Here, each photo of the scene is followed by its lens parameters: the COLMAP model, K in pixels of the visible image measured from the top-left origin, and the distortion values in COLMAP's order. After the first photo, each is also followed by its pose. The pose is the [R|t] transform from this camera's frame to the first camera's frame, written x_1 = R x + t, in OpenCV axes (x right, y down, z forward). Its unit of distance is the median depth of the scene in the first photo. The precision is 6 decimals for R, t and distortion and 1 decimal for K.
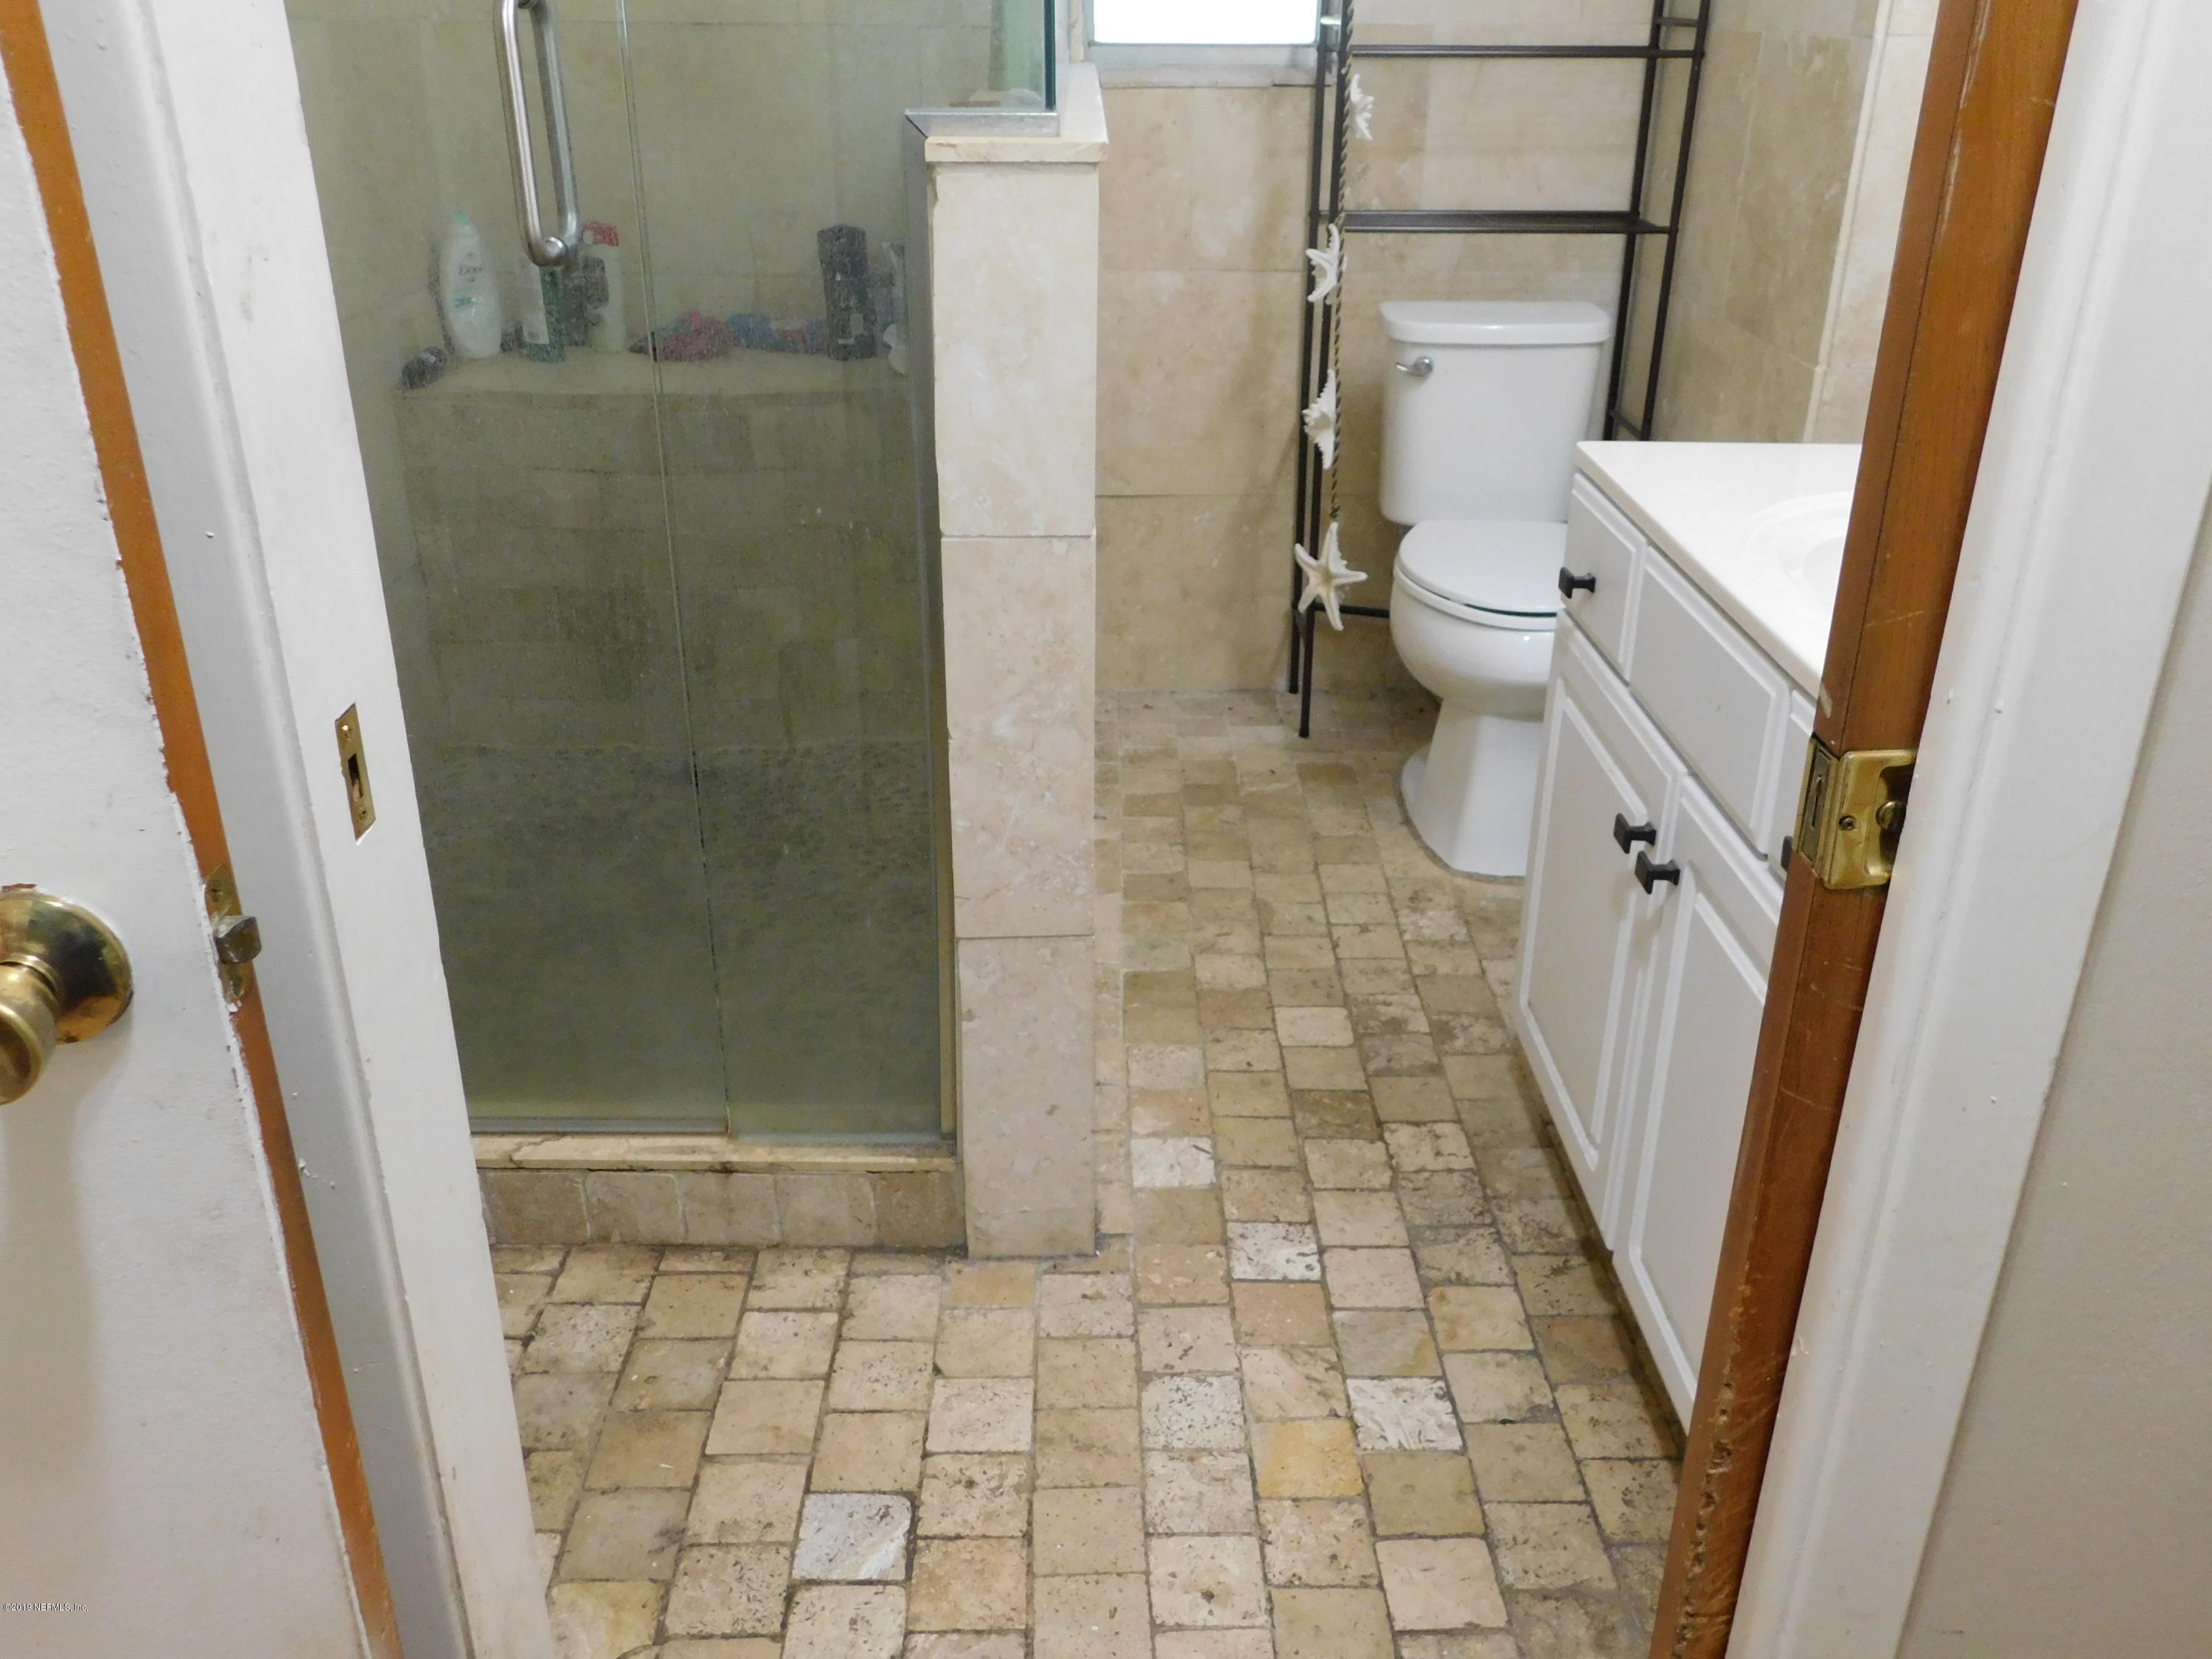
lens RADIAL K [[1817.2, 0, 1115.3], [0, 1817.2, 832.6], [0, 0, 1]] dist [0.003037, 0.010678]
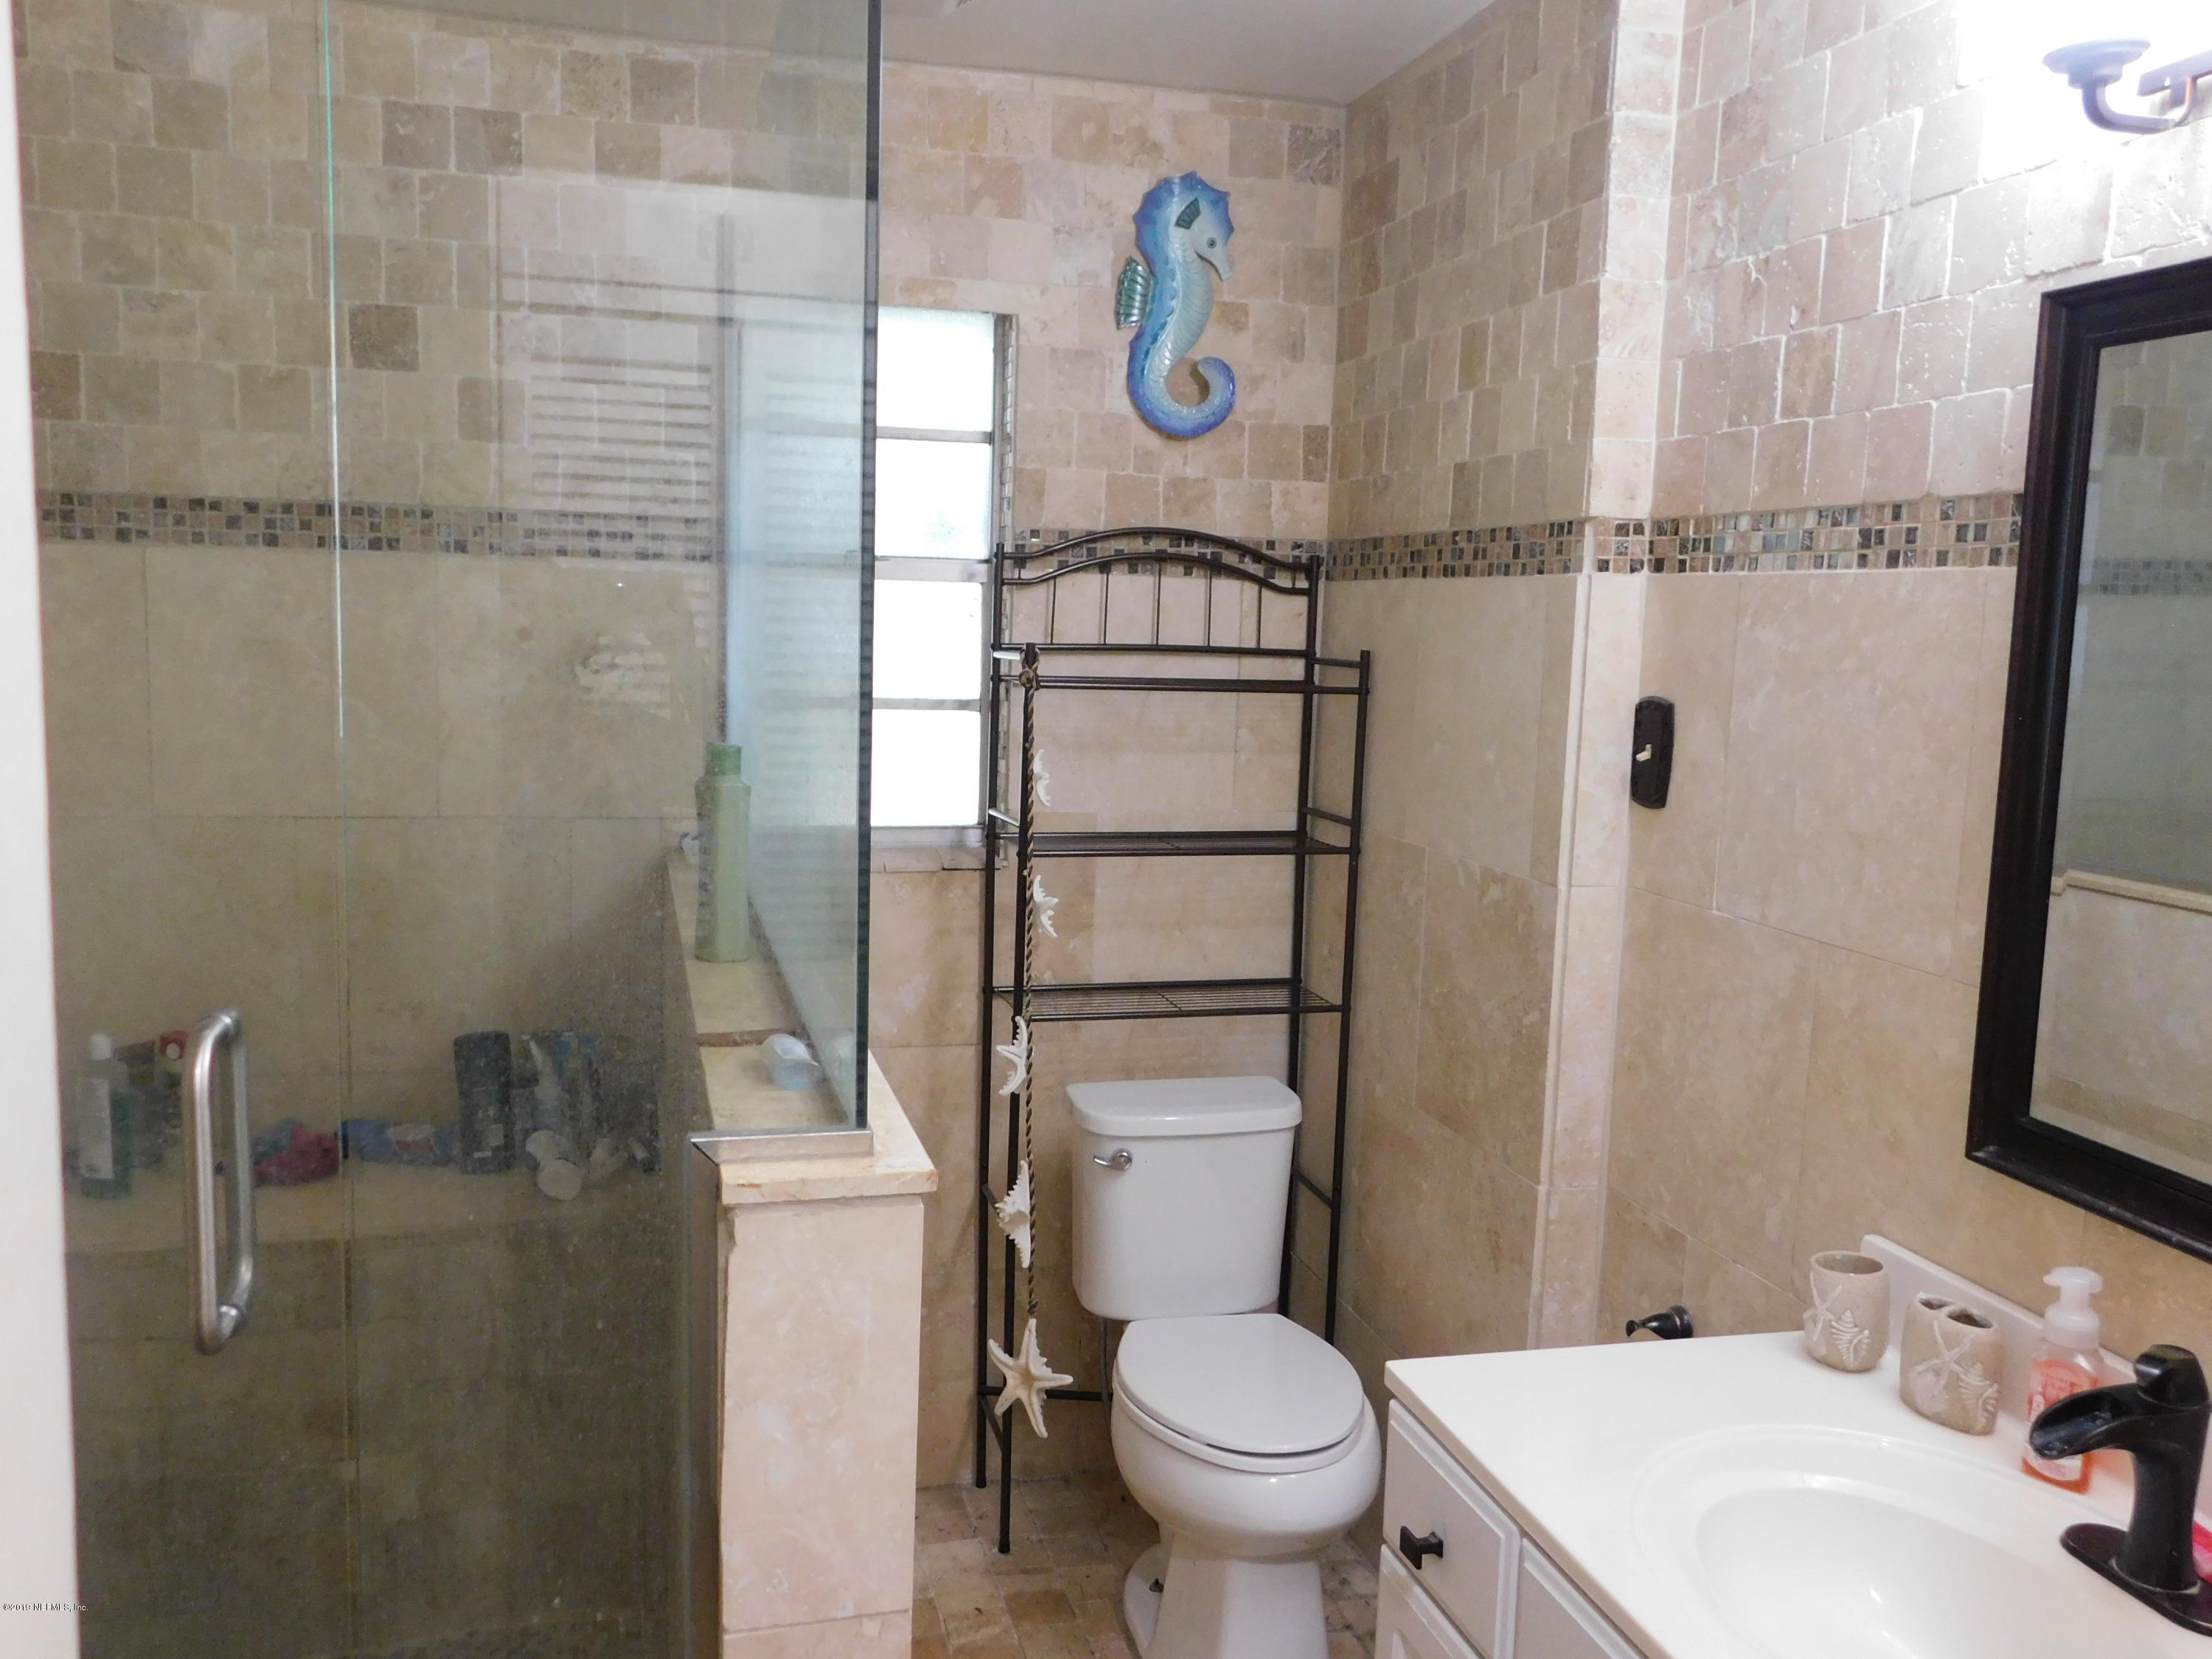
lens RADIAL K [[1813.5, 0, 1115.5], [0, 1813.5, 836.8], [0, 0, 1]] dist [0.001652, 0.005967]
pose [[0.969370, -0.007536, 0.245490, -0.078604], [0.082153, 0.951904, -0.295177, -0.158617], [-0.231459, 0.306304, 0.923366, 0.076292]]
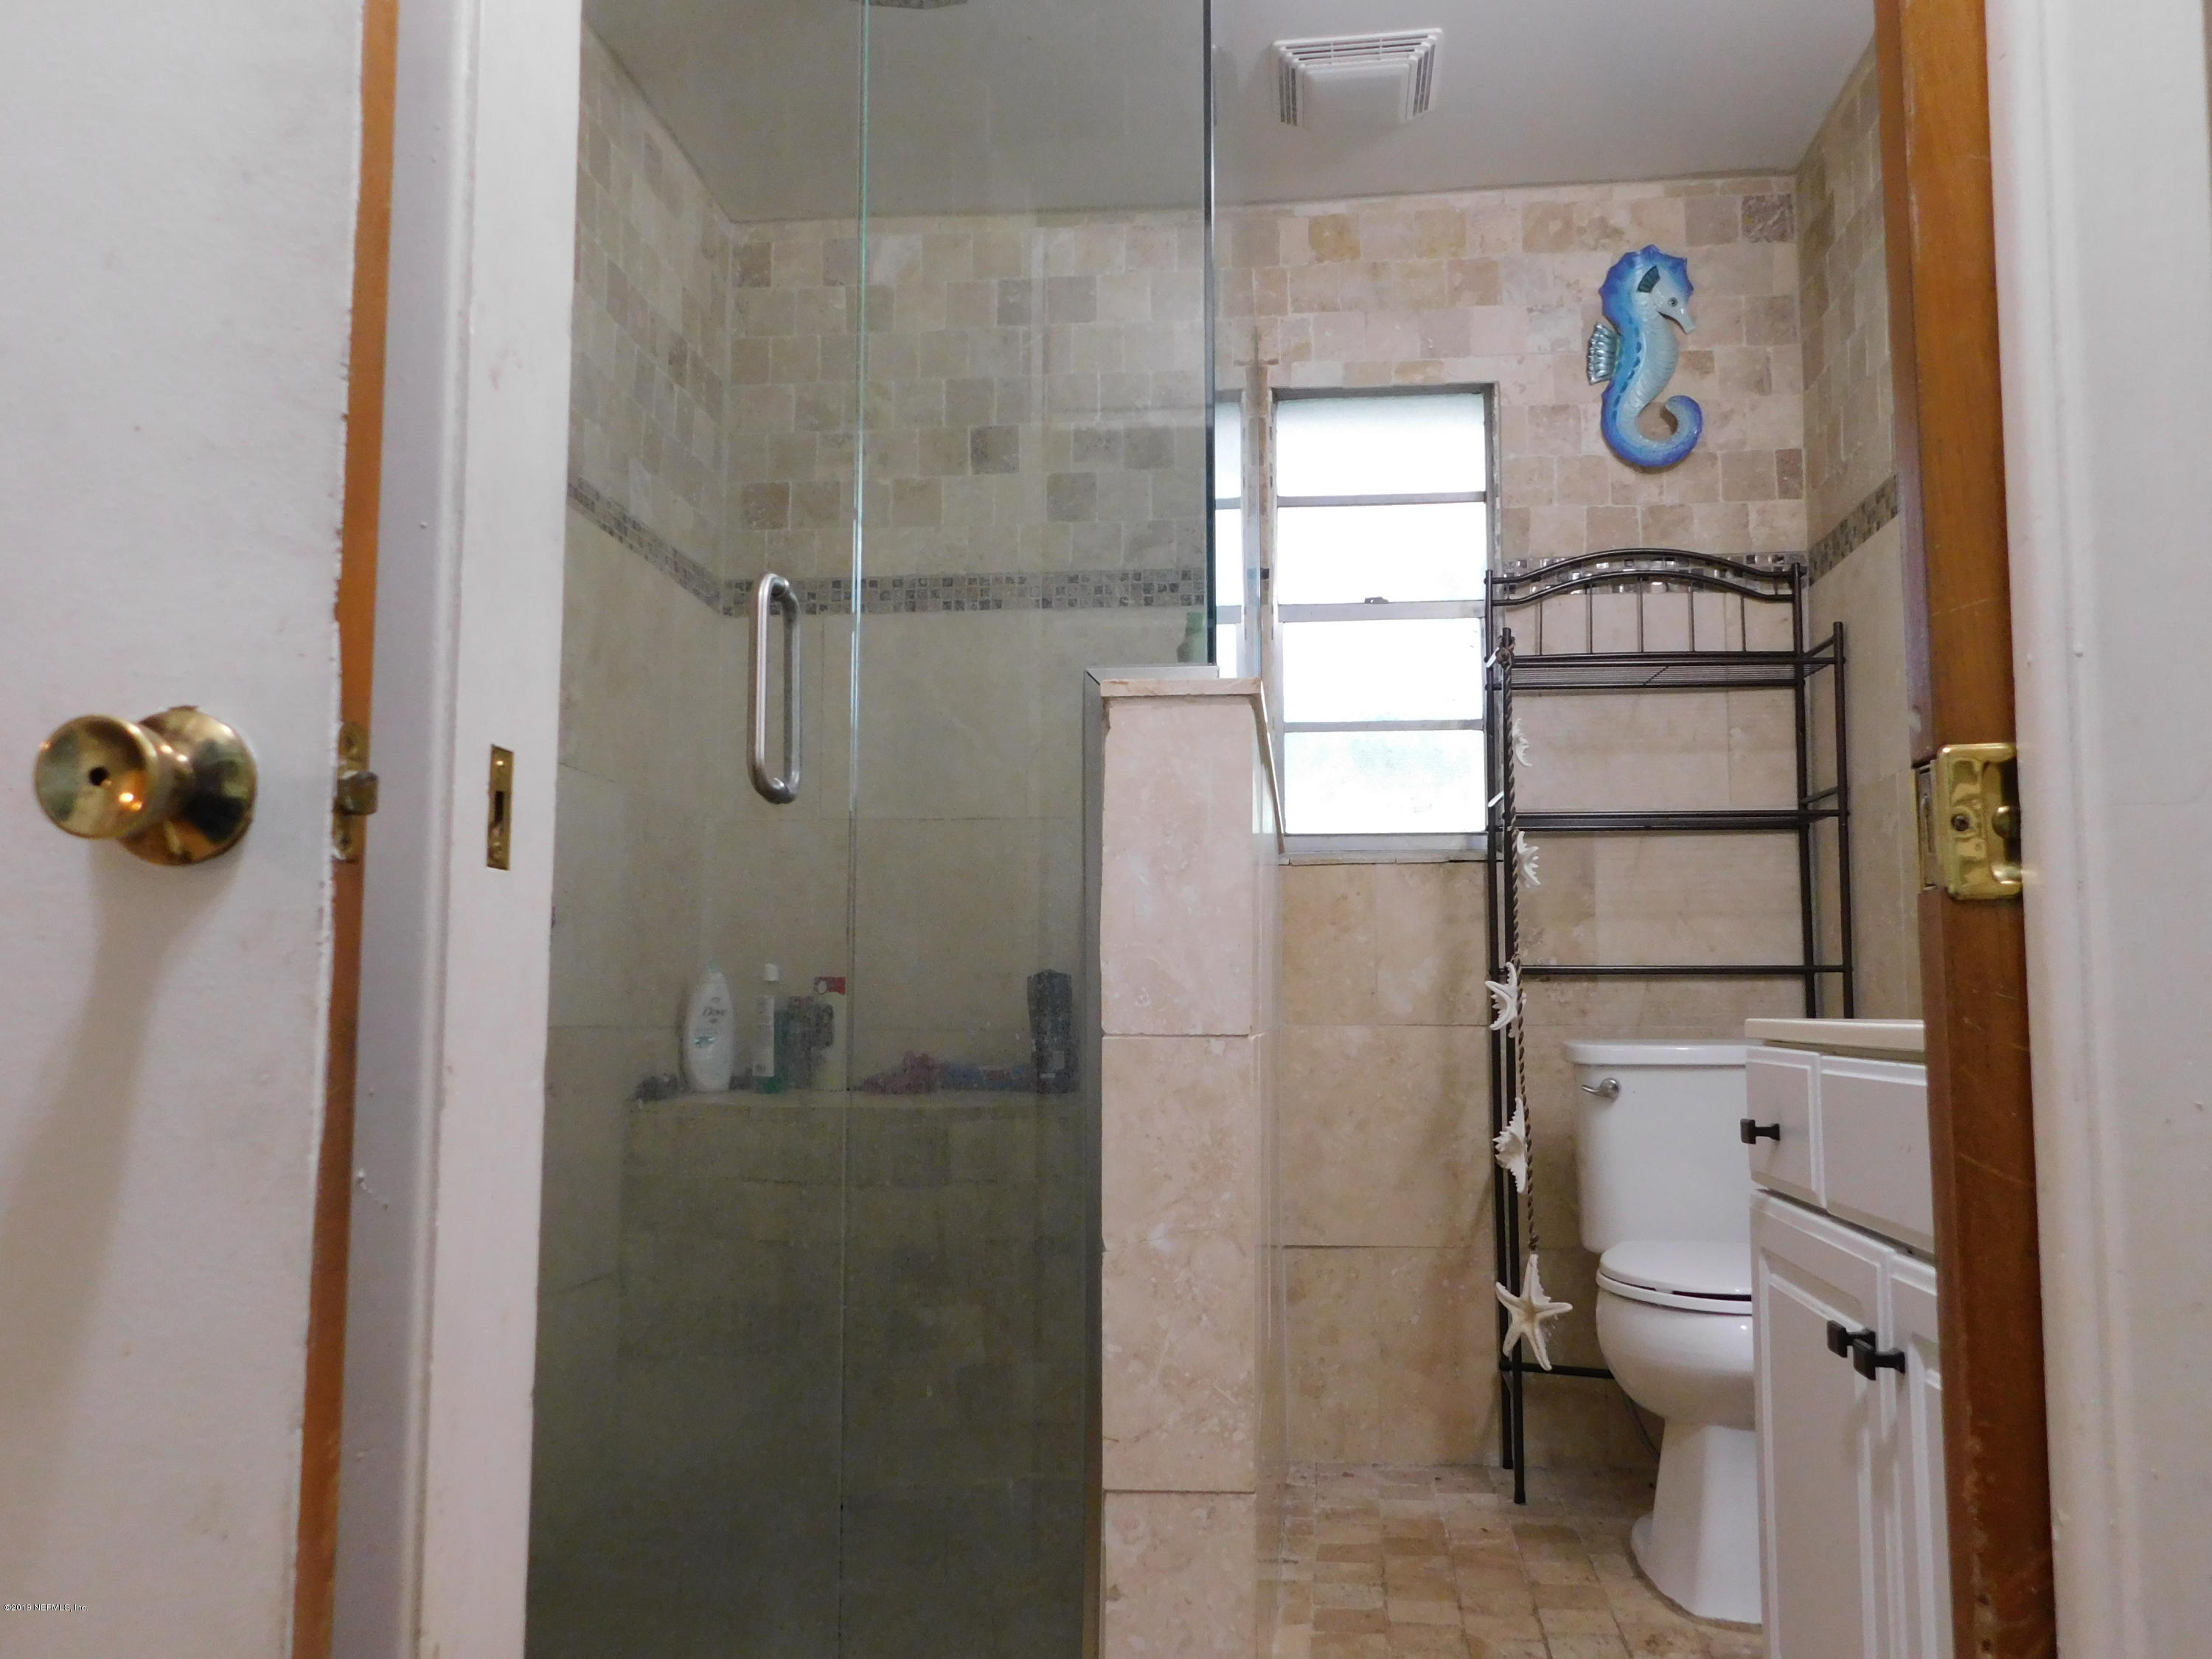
lens RADIAL K [[1813.5, 0, 1115.5], [0, 1813.5, 836.8], [0, 0, 1]] dist [0.001652, 0.005967]
pose [[0.992585, -0.017403, -0.120297, 0.023899], [-0.045606, 0.864073, -0.501297, 0.163842], [0.112670, 0.503066, 0.856872, 0.041714]]
